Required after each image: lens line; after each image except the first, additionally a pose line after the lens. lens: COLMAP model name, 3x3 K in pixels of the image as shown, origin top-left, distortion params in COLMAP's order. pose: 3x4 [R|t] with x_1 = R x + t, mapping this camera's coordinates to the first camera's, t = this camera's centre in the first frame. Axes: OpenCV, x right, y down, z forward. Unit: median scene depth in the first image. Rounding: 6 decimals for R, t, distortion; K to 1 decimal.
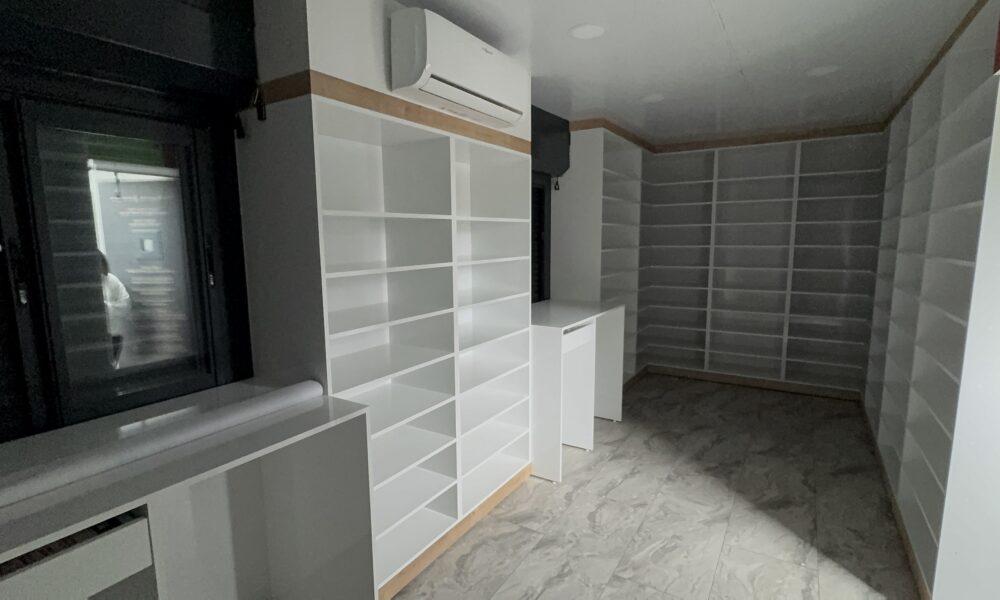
lens RADIAL K [[482.4, 0, 500.0], [0, 482.4, 300.0], [0, 0, 1]] dist [-0.000002, 0.000223]
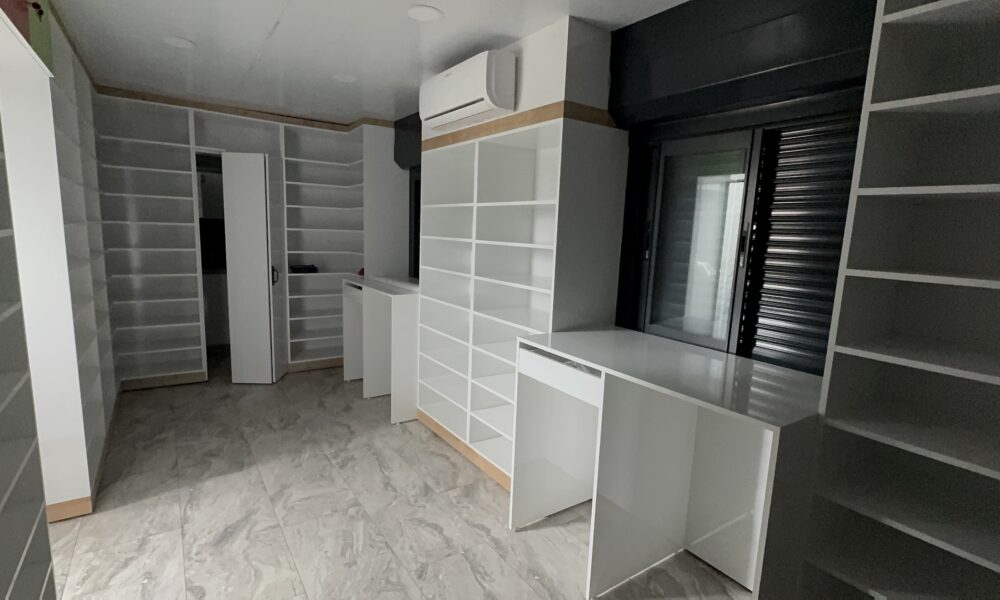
lens RADIAL K [[482.4, 0, 500.0], [0, 482.4, 300.0], [0, 0, 1]] dist [-0.000002, 0.000223]
pose [[-0.393355, 0.129327, -0.910245, 1.010132], [-0.157129, 0.966034, 0.205156, -0.187657], [0.905860, 0.223725, -0.359674, 1.480240]]
